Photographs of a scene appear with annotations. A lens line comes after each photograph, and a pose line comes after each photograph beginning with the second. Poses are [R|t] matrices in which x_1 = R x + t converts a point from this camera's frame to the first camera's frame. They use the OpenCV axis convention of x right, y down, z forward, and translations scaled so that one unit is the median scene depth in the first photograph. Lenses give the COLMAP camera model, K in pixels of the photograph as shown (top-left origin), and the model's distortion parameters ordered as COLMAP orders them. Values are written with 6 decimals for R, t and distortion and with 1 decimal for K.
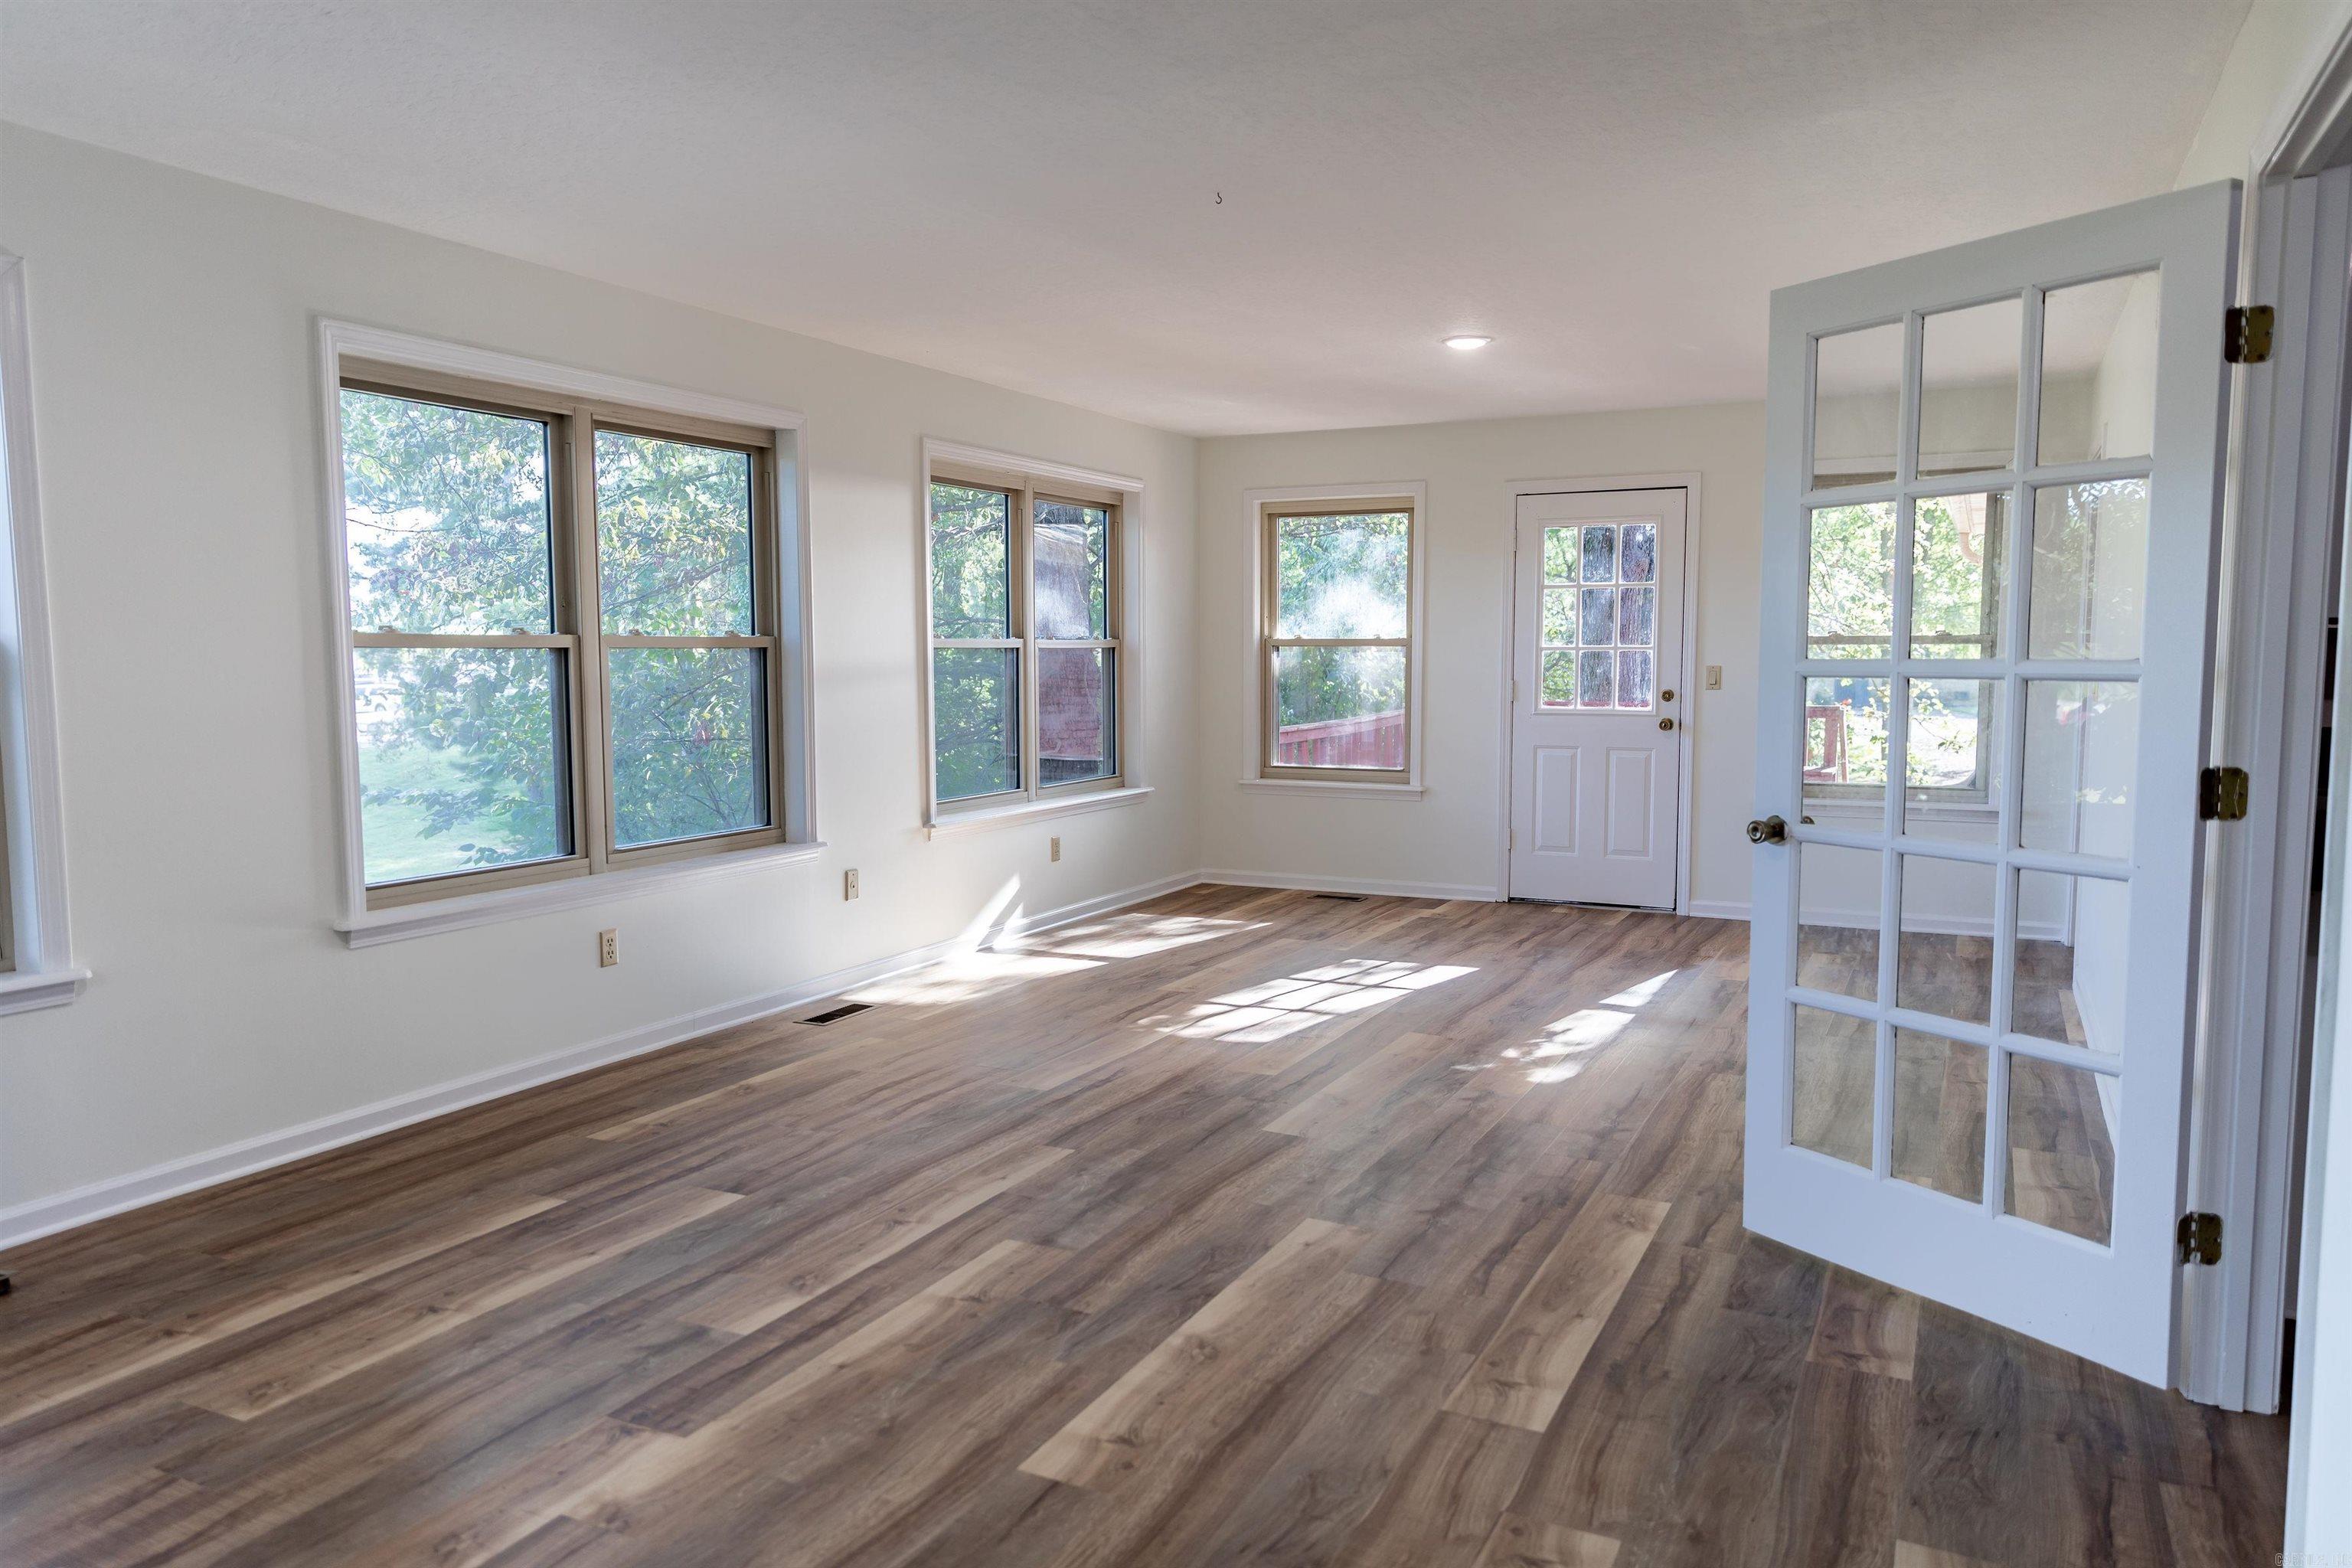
lens RADIAL K [[1596.9, 0, 1176.0], [0, 1596.9, 784.0], [0, 0, 1]] dist [0.010637, -0.008798]
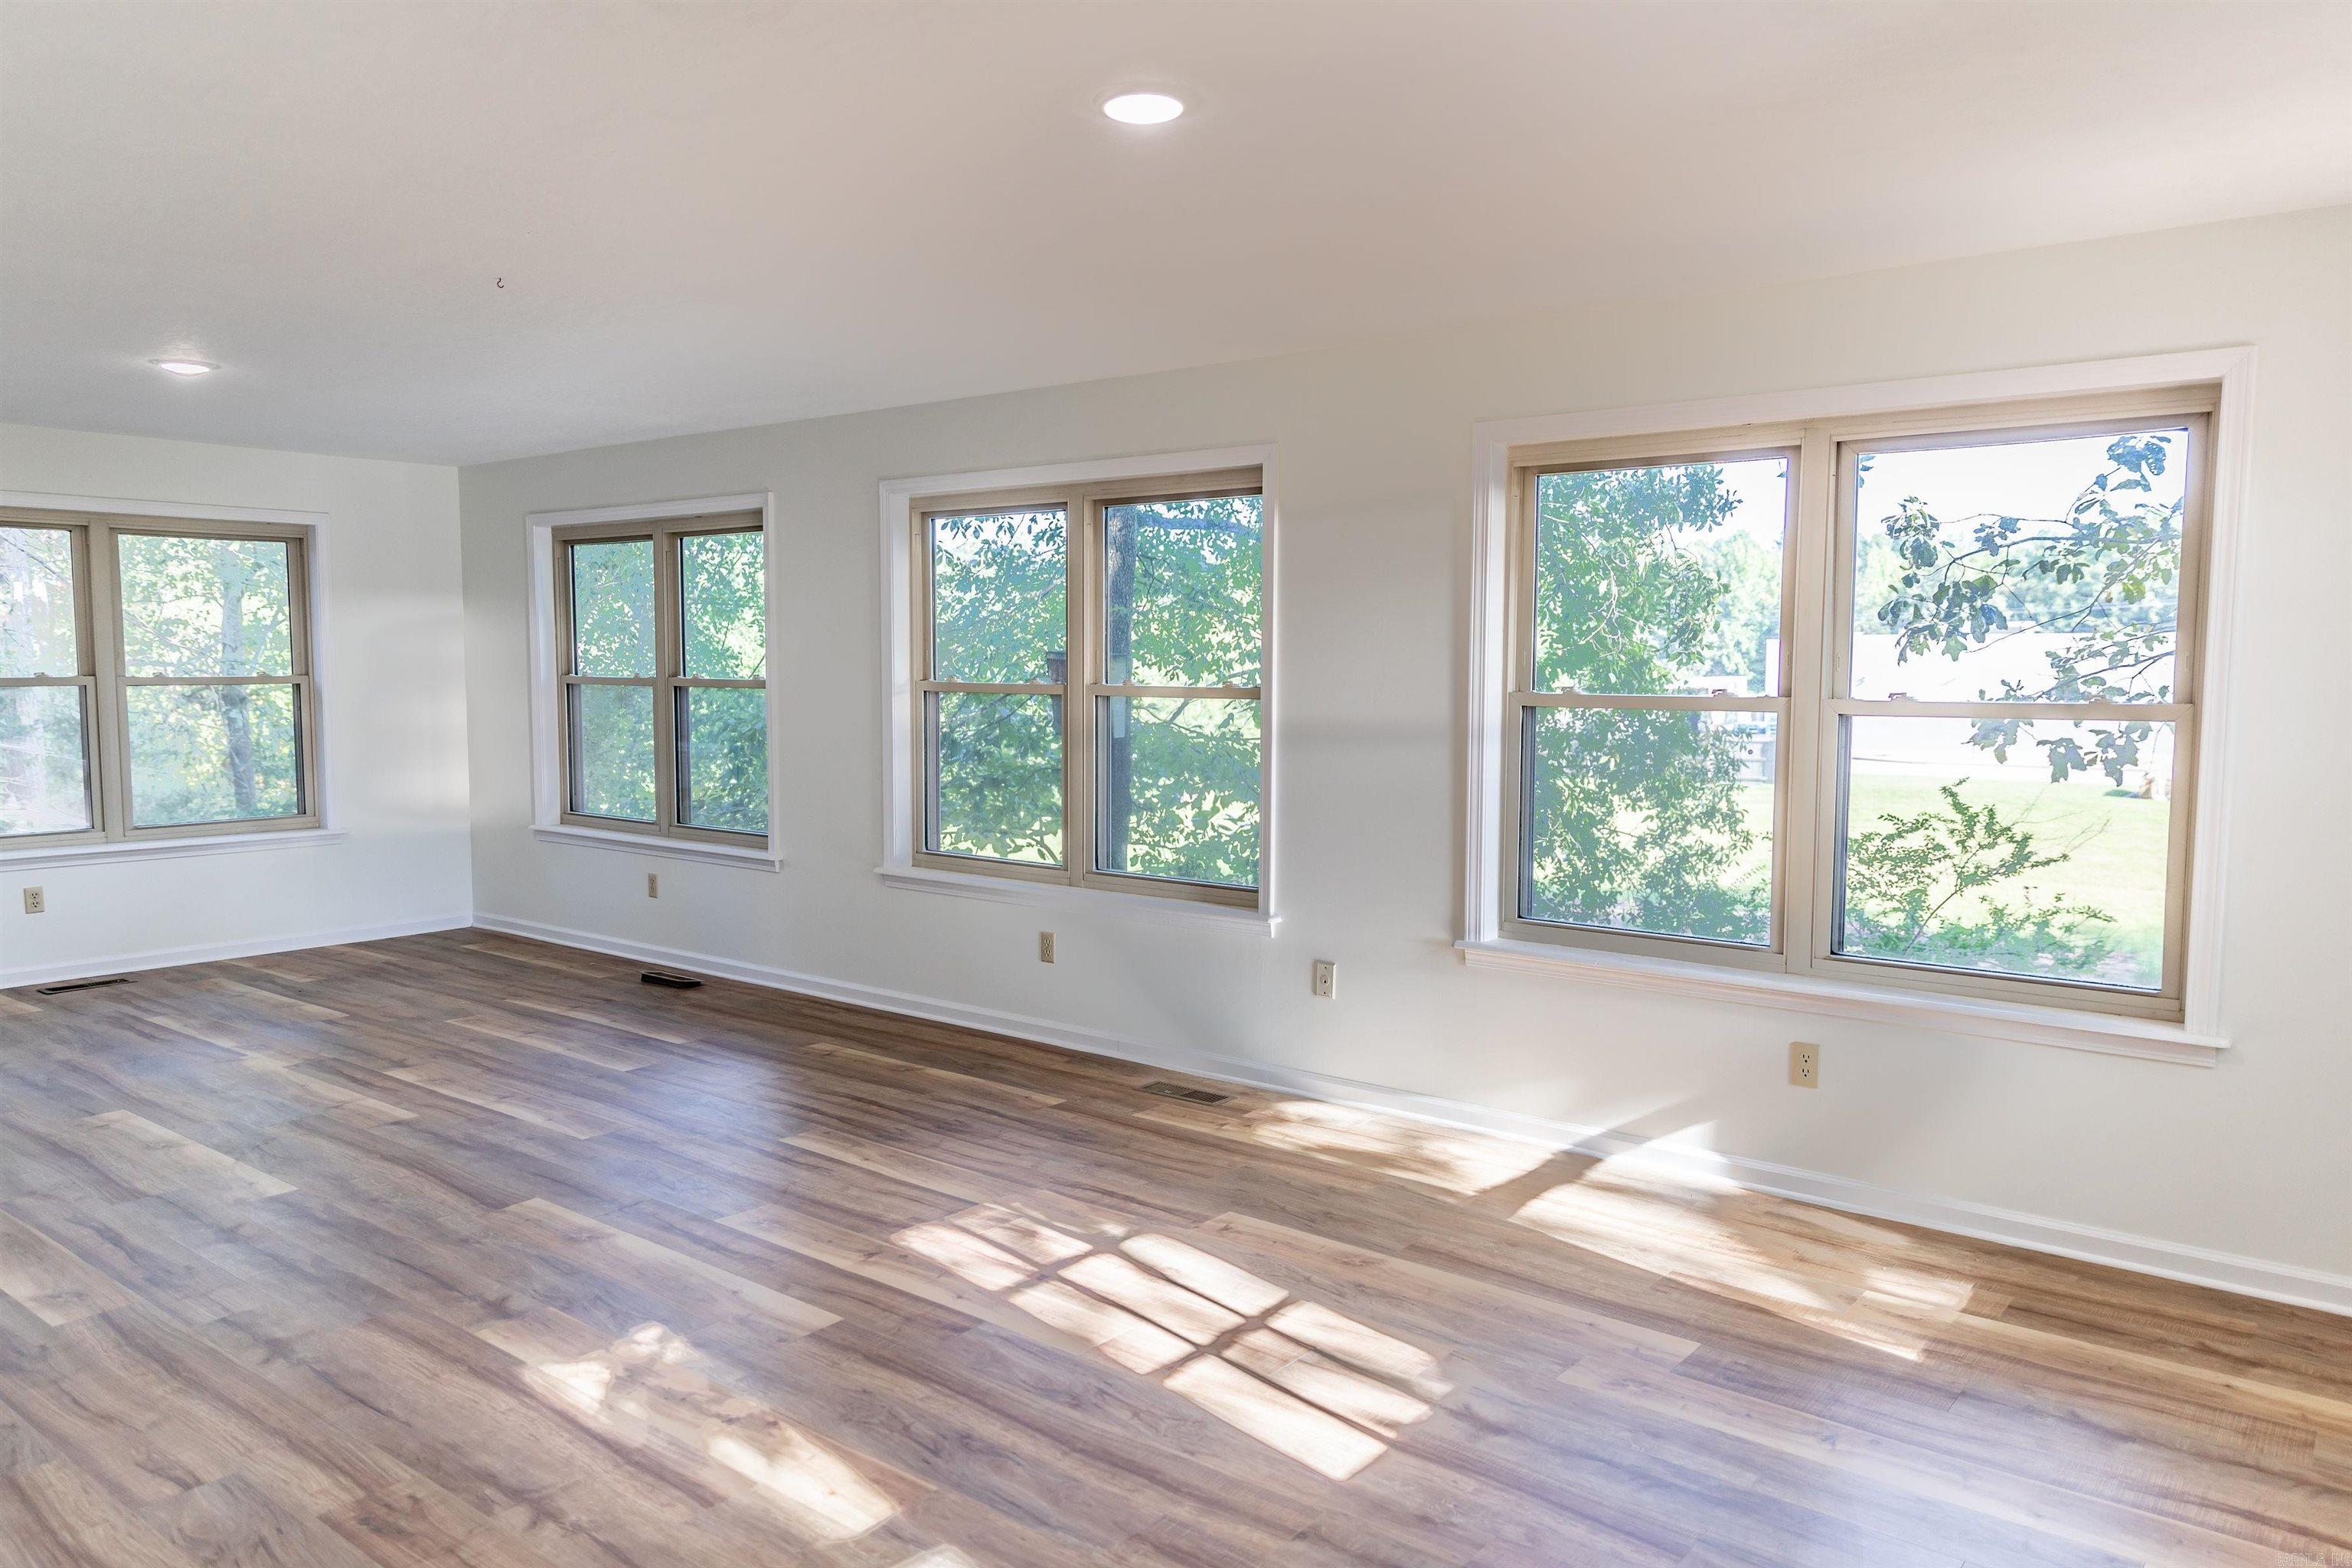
lens RADIAL K [[1596.9, 0, 1176.0], [0, 1596.9, 784.0], [0, 0, 1]] dist [0.010637, -0.008798]
pose [[-0.196806, 0.076103, -0.977484, 1.180271], [-0.090264, 0.991342, 0.095355, -0.212339], [0.976279, 0.106998, -0.188232, 1.976390]]
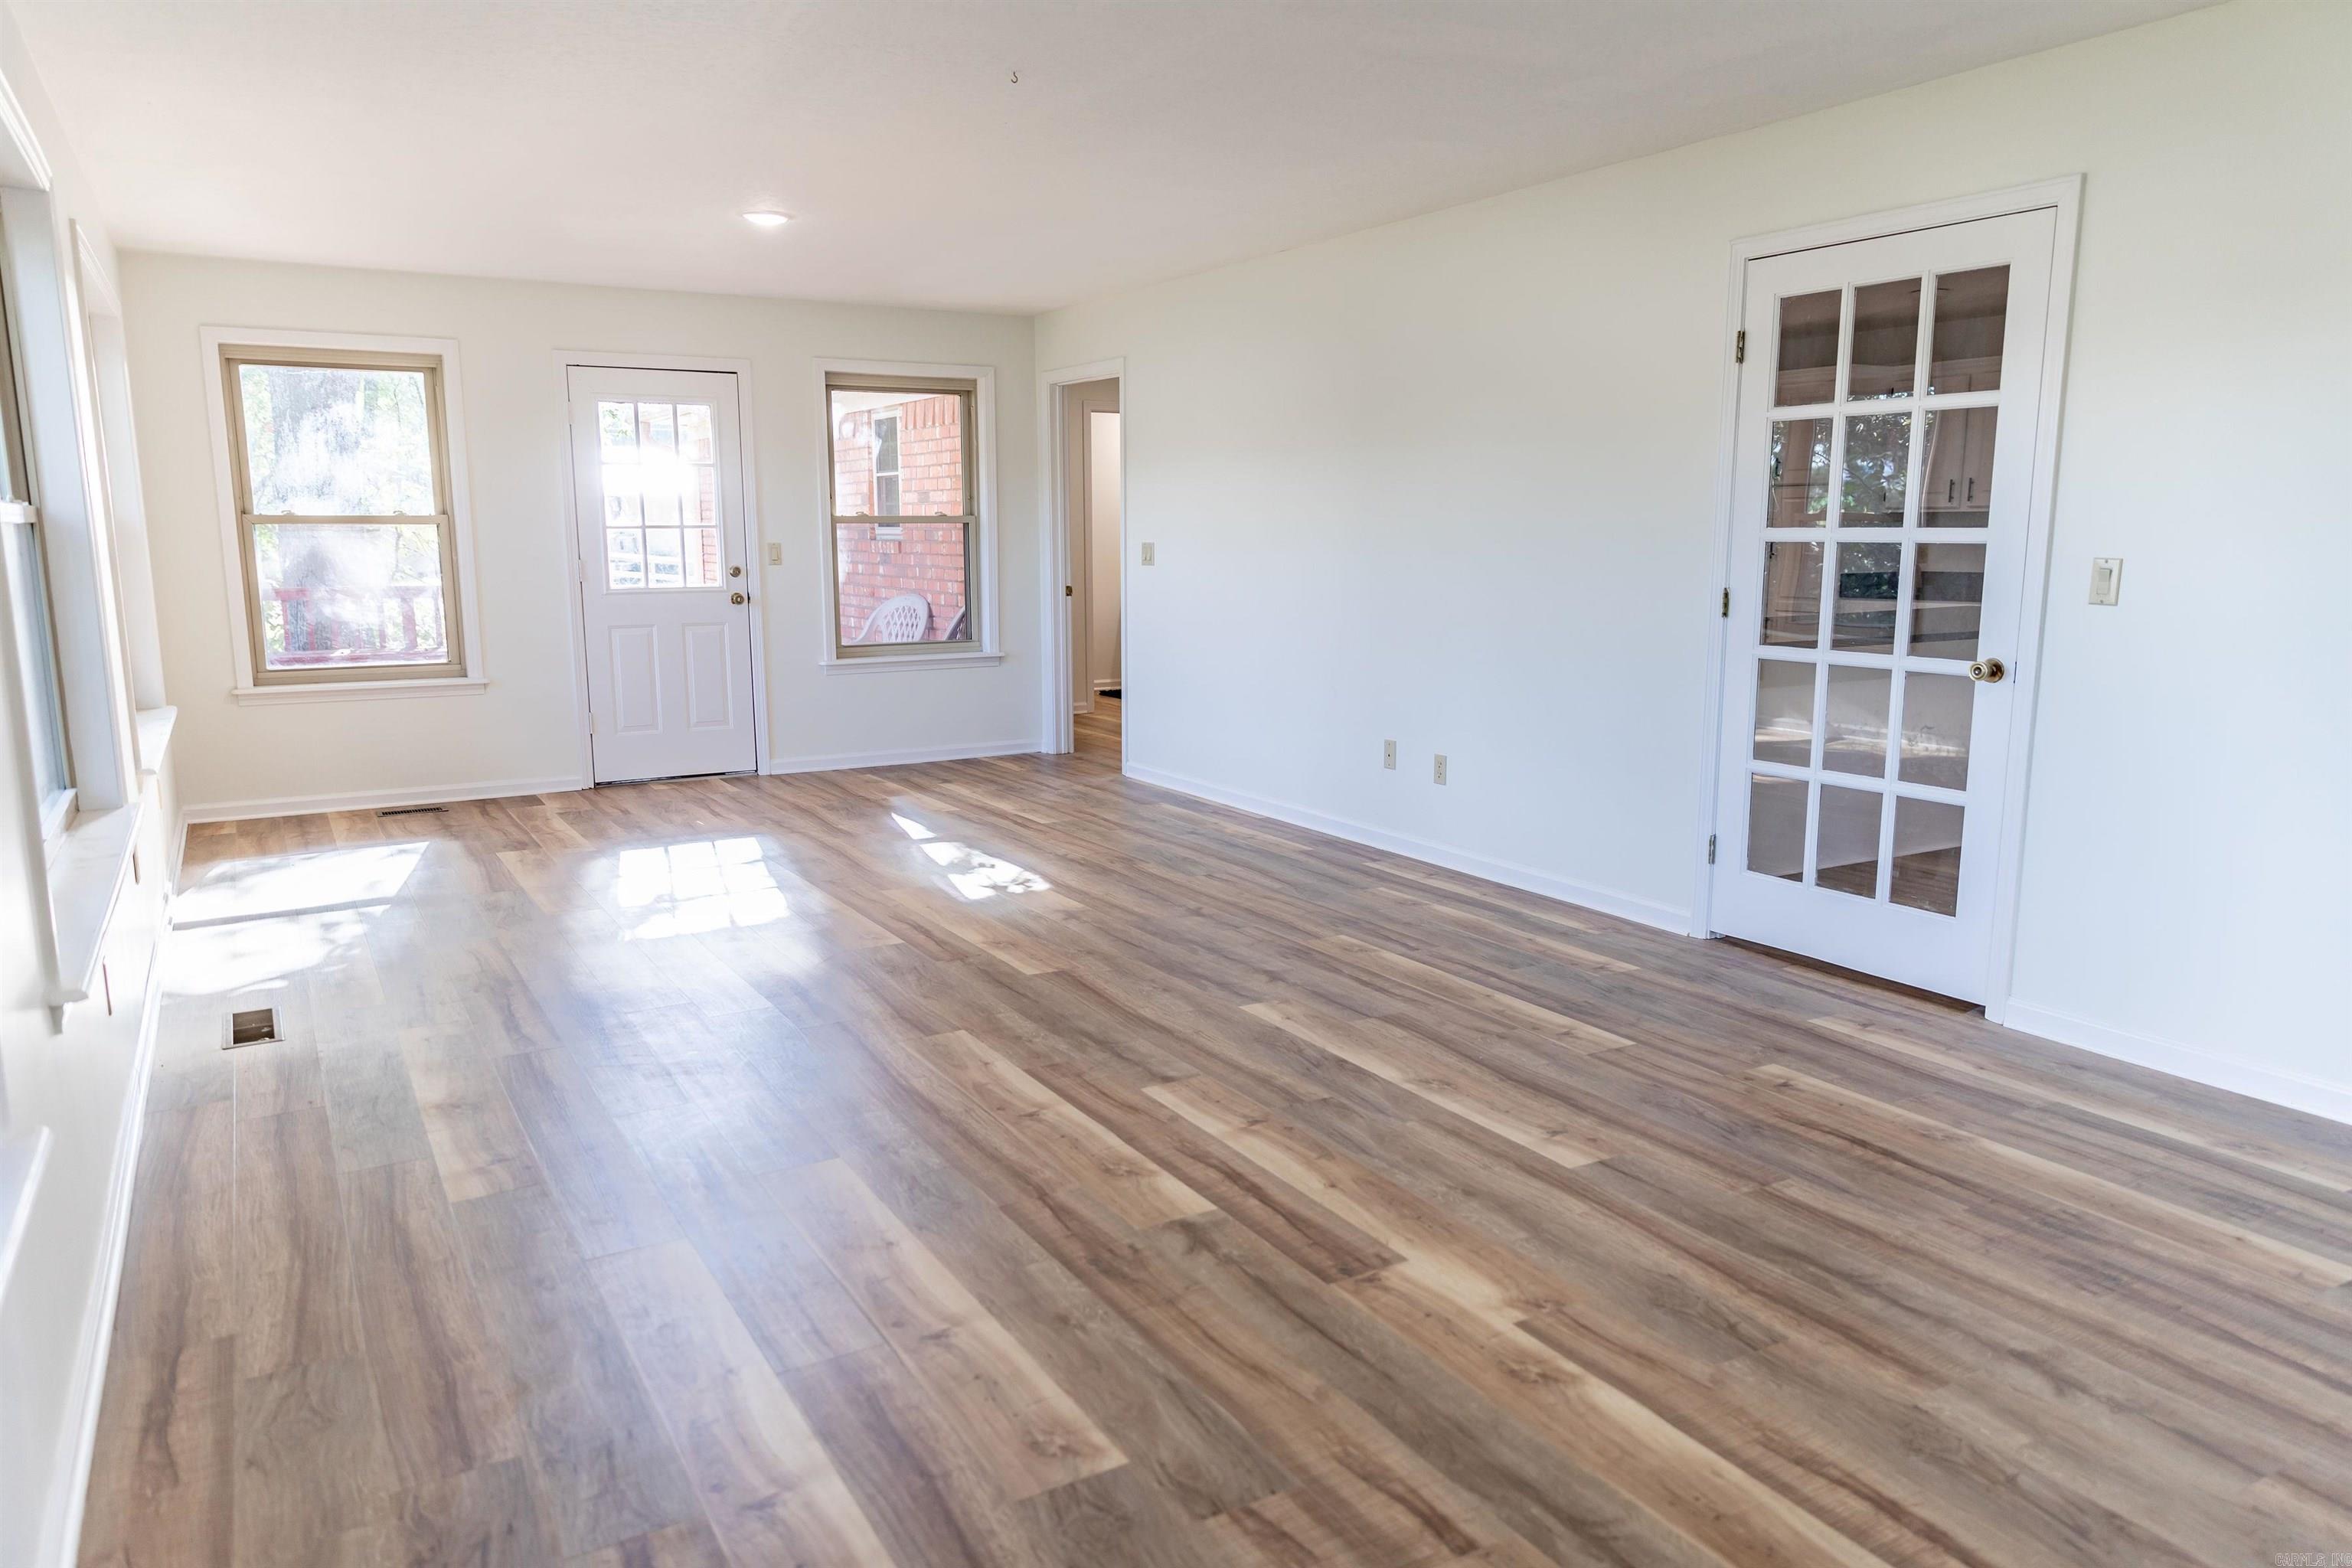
lens RADIAL K [[1581.1, 0, 1127.0], [0, 1581.1, 782.1], [0, 0, 1]] dist [0.010915, 0.003250]
pose [[0.564876, -0.135199, 0.814025, -0.972097], [0.075853, 0.990817, 0.111925, -0.033554], [-0.821682, -0.001477, 0.569944, 0.432881]]
